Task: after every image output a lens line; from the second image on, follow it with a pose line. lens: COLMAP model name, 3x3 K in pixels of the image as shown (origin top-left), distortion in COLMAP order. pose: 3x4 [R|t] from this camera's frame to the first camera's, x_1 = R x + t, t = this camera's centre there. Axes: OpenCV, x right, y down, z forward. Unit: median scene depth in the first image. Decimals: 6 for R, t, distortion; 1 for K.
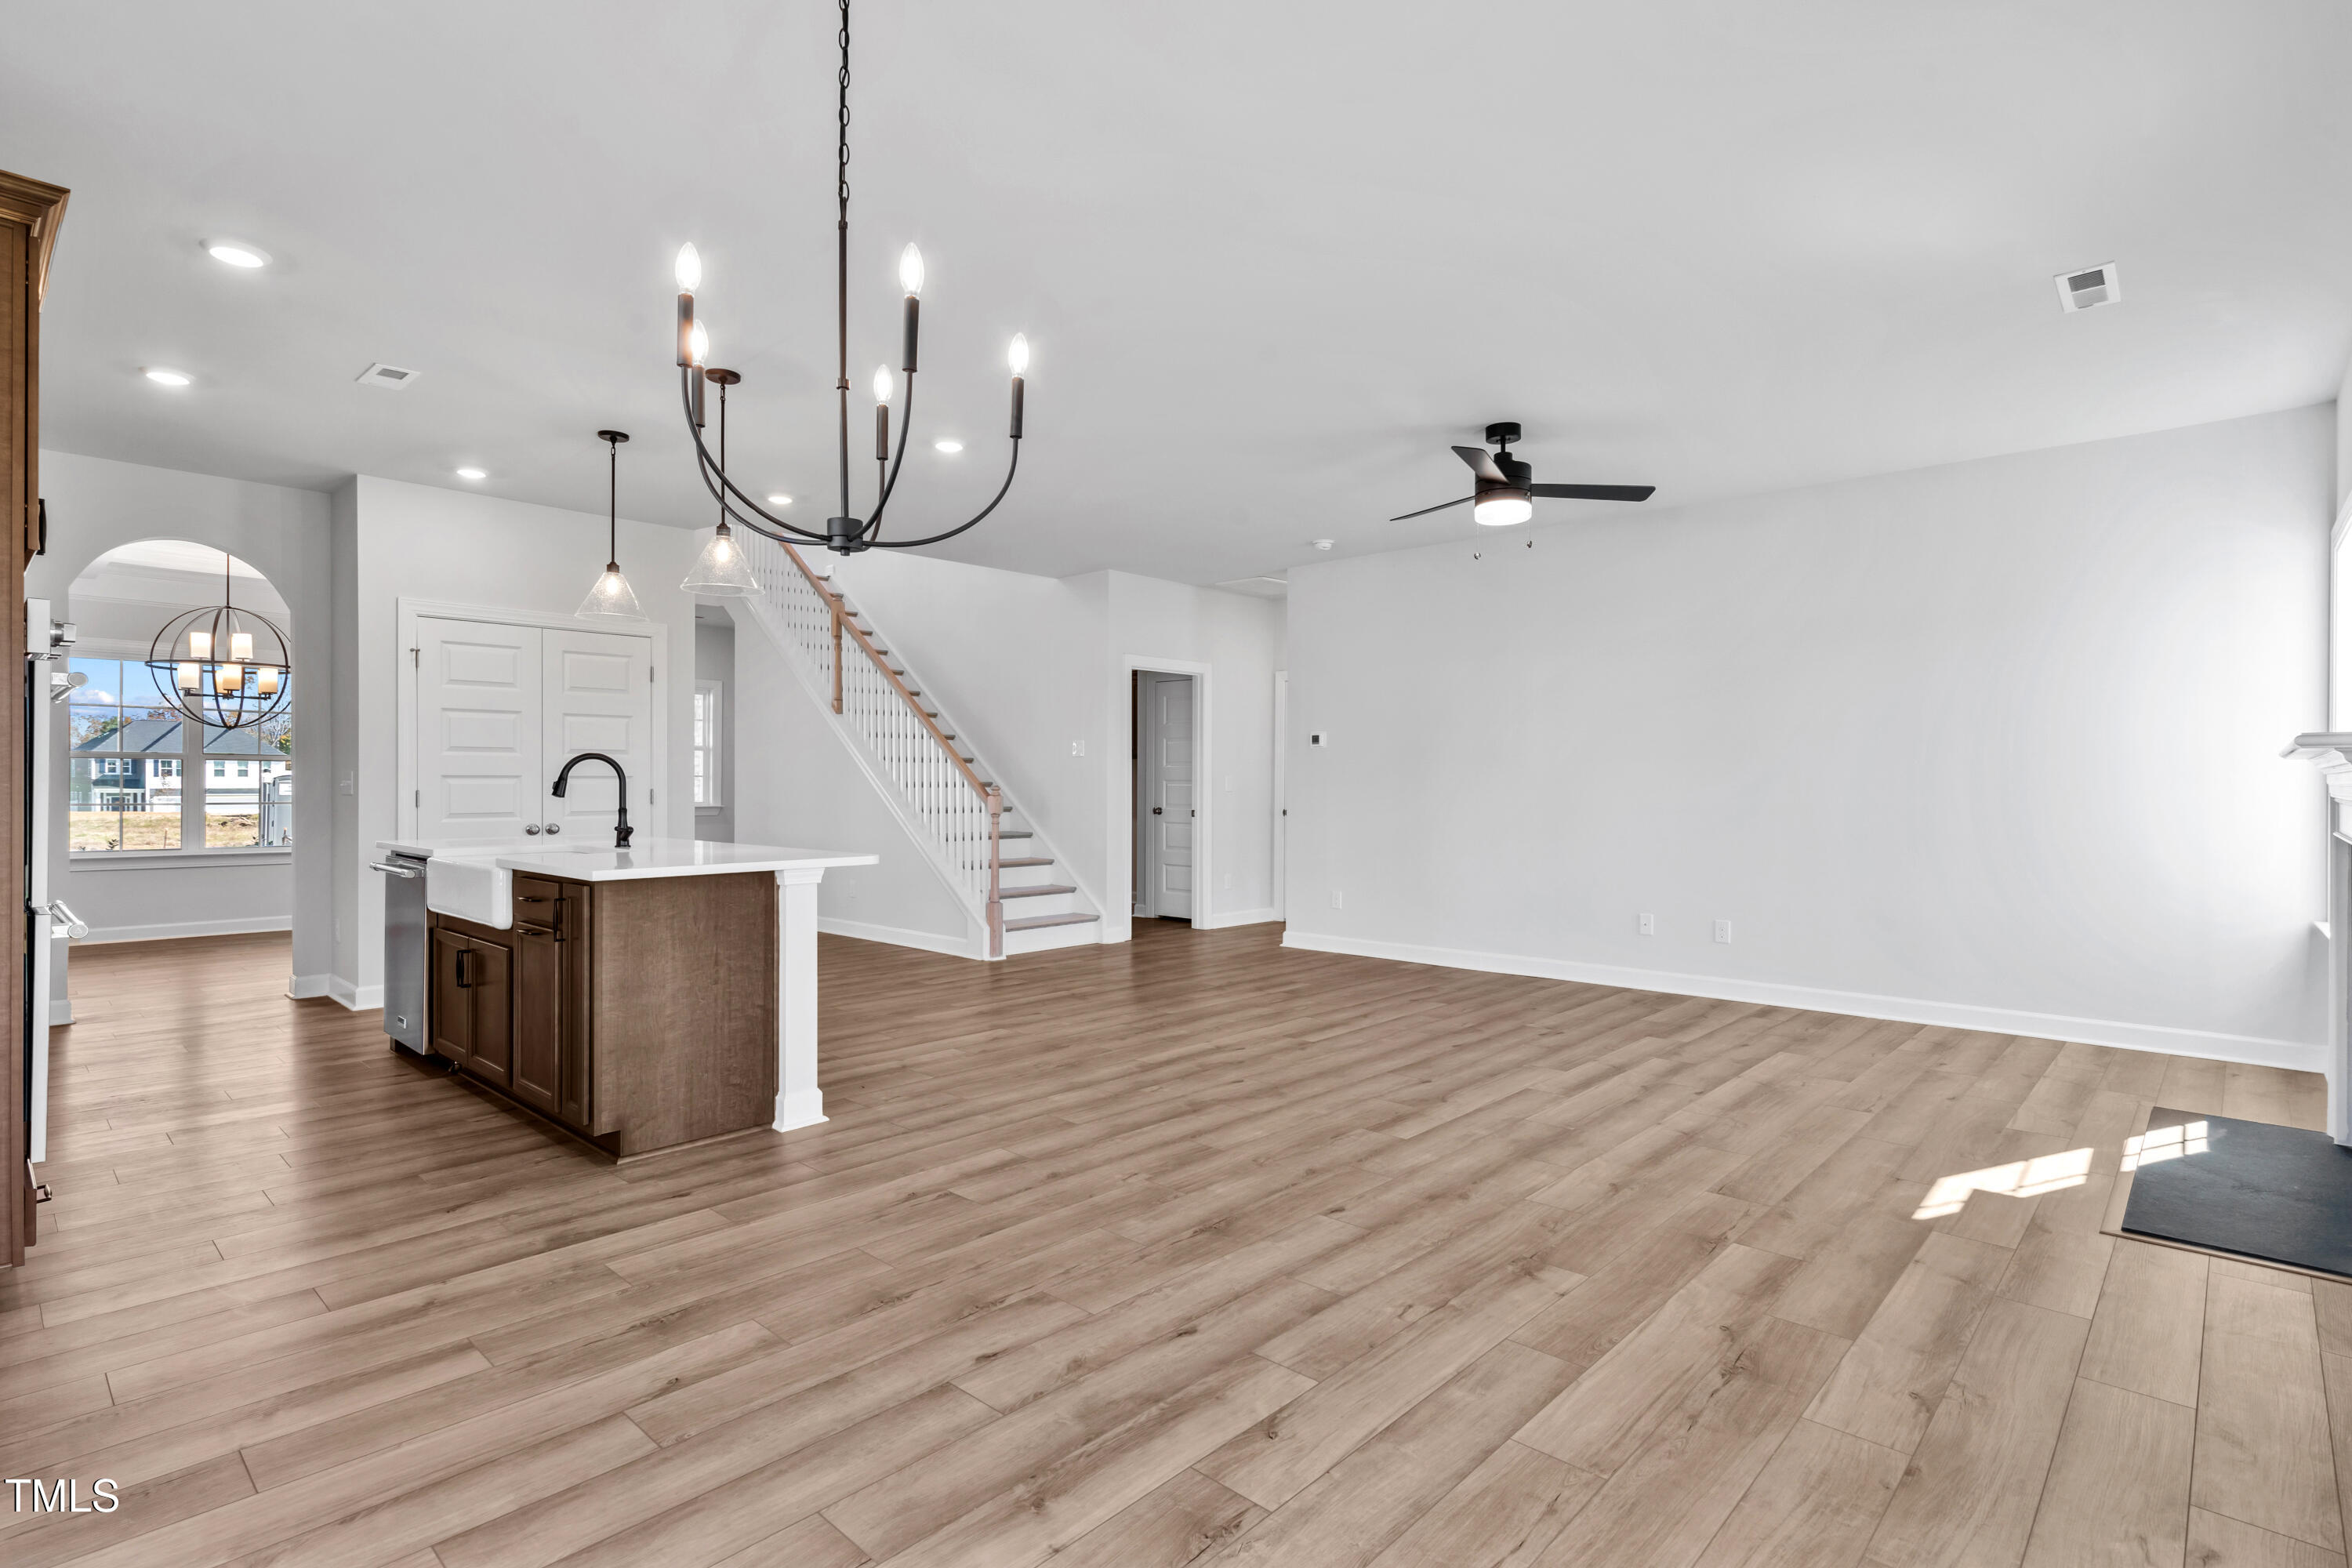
lens RADIAL K [[1150.9, 0, 1176.0], [0, 1150.9, 784.0], [0, 0, 1]] dist [-0.000531, 0.000503]
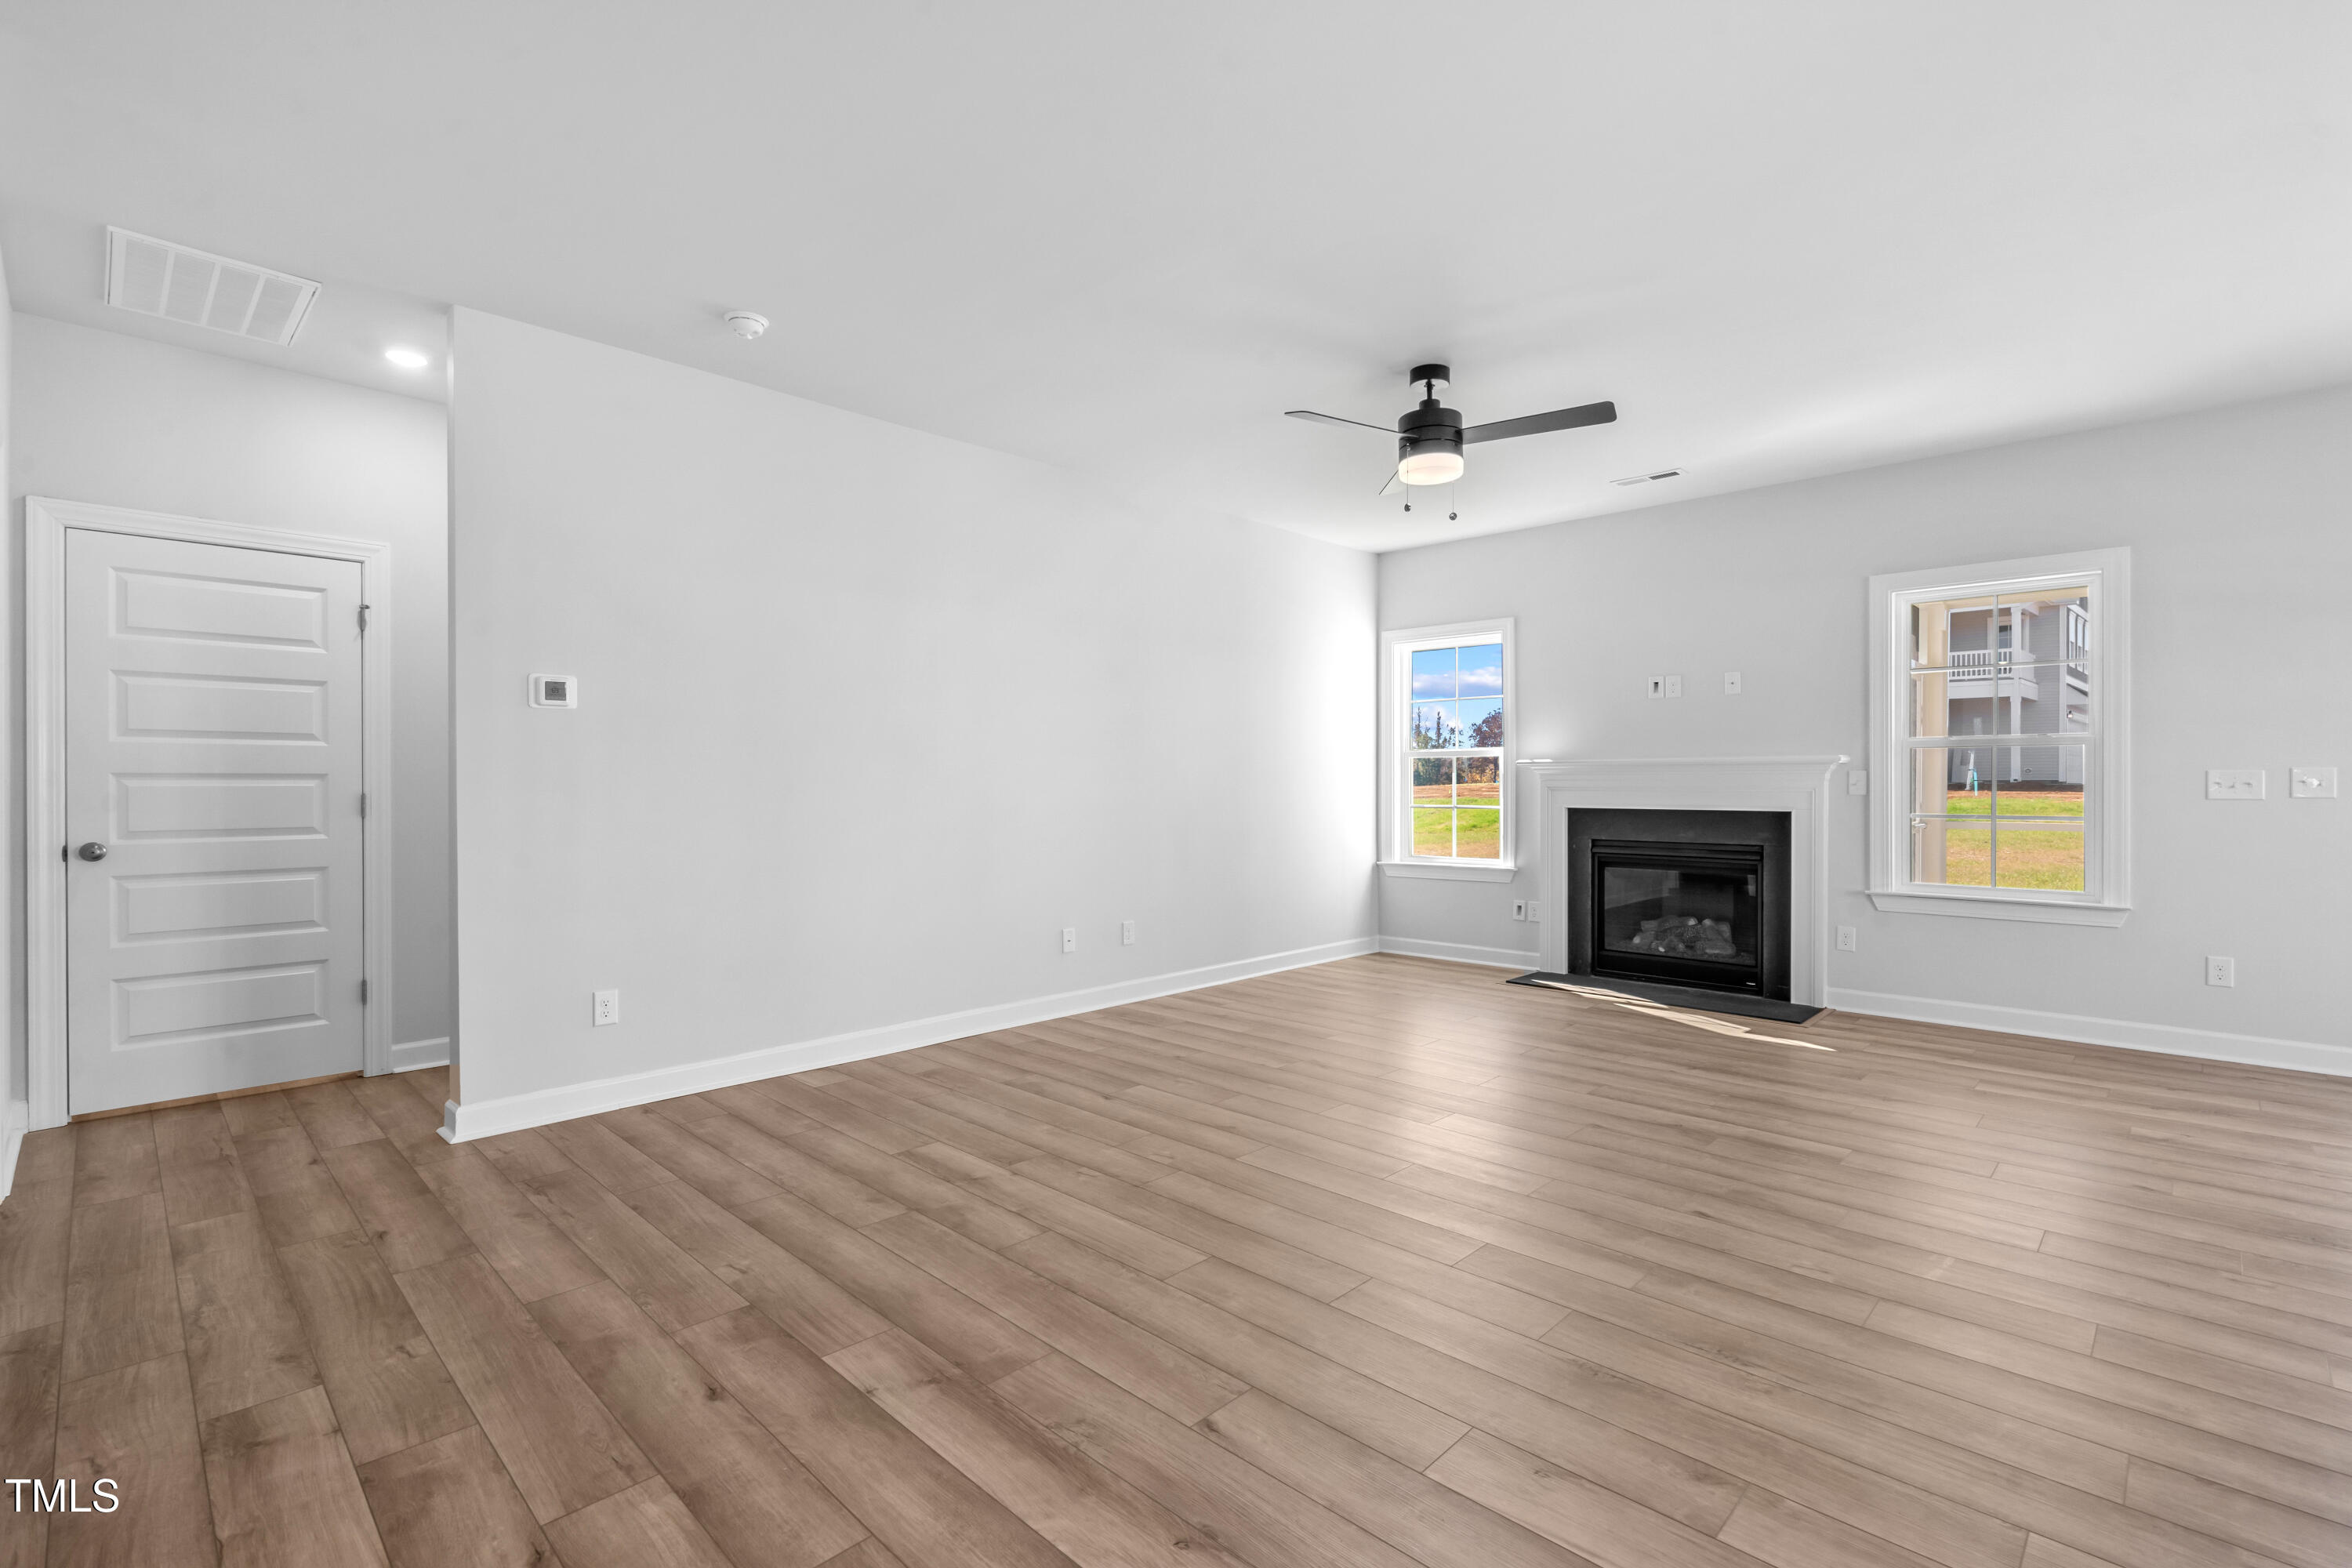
lens RADIAL K [[1062.0, 0, 1186.6], [0, 1062.0, 783.3], [0, 0, 1]] dist [-0.008390, 0.000238]
pose [[0.019232, -0.002717, 0.999811, -0.527466], [0.002548, 0.999993, 0.002668, 0.000245], [-0.999812, 0.002496, 0.019239, 1.177885]]
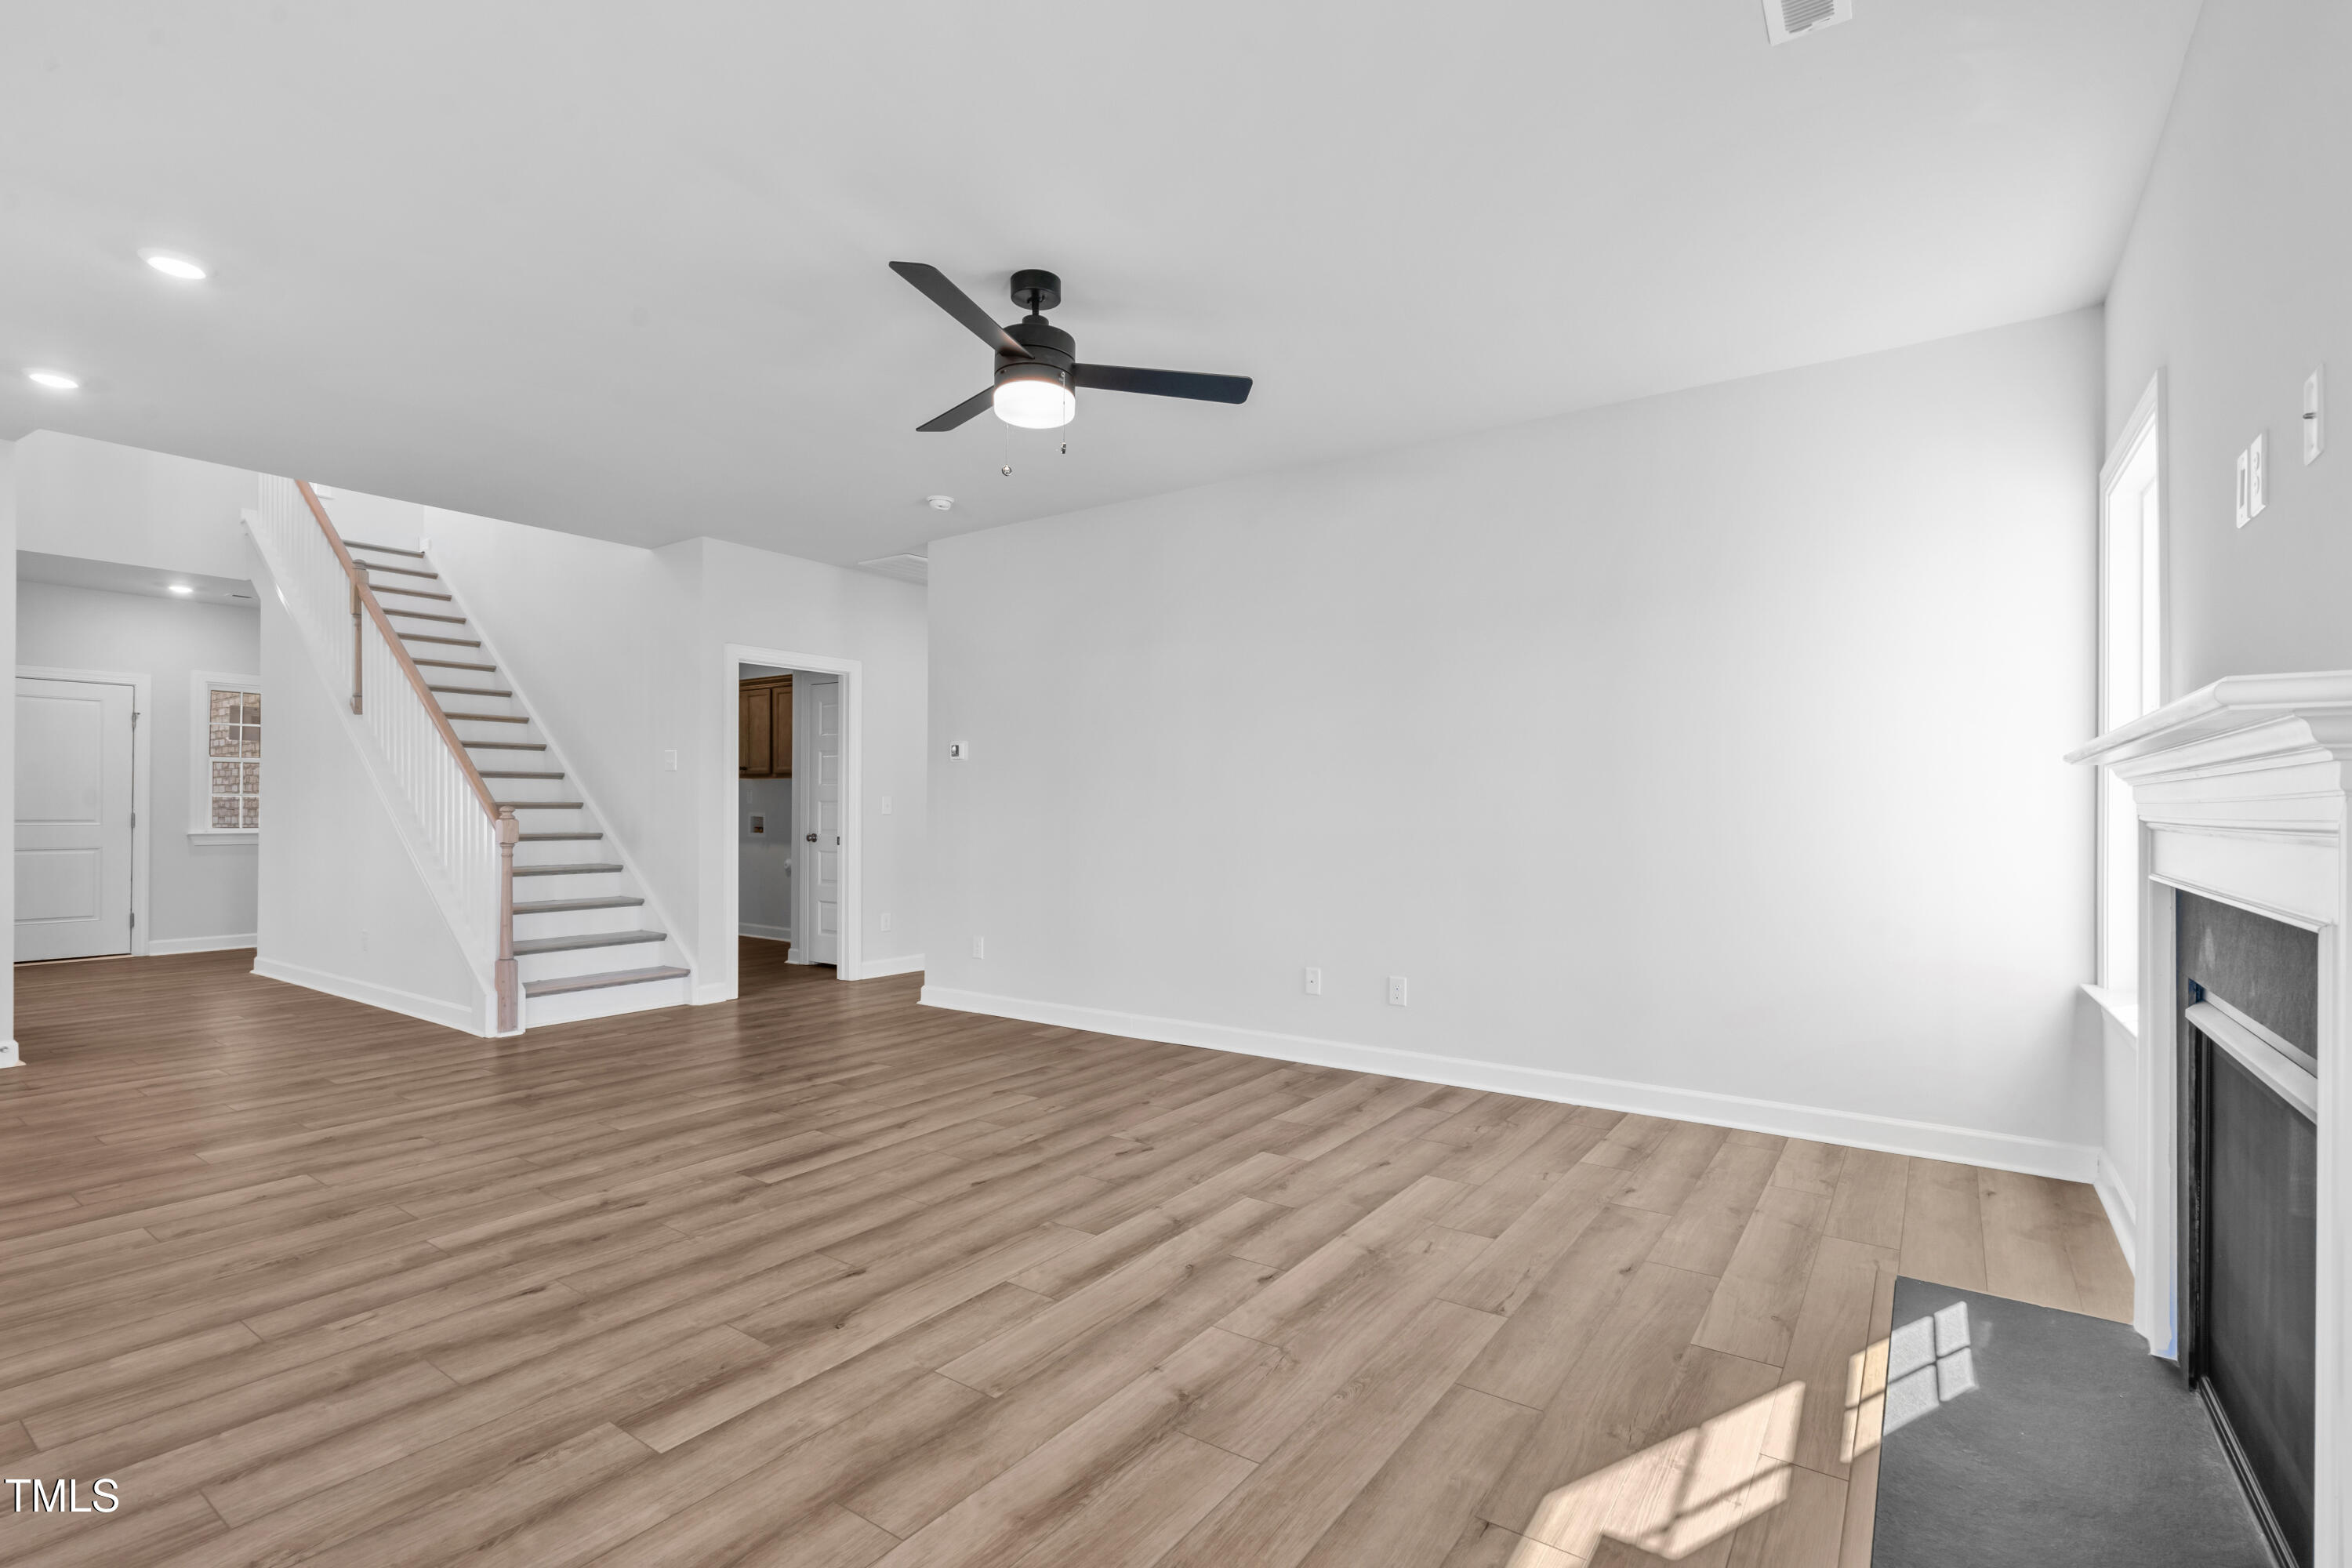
lens RADIAL K [[1084.3, 0, 1187.3], [0, 1084.3, 803.9], [0, 0, 1]] dist [-0.007704, 0.000592]
pose [[0.990181, 0.002507, 0.139768, 0.286404], [-0.001843, 0.999986, -0.004880, 0.004123], [-0.139778, 0.004574, 0.990172, 0.354091]]
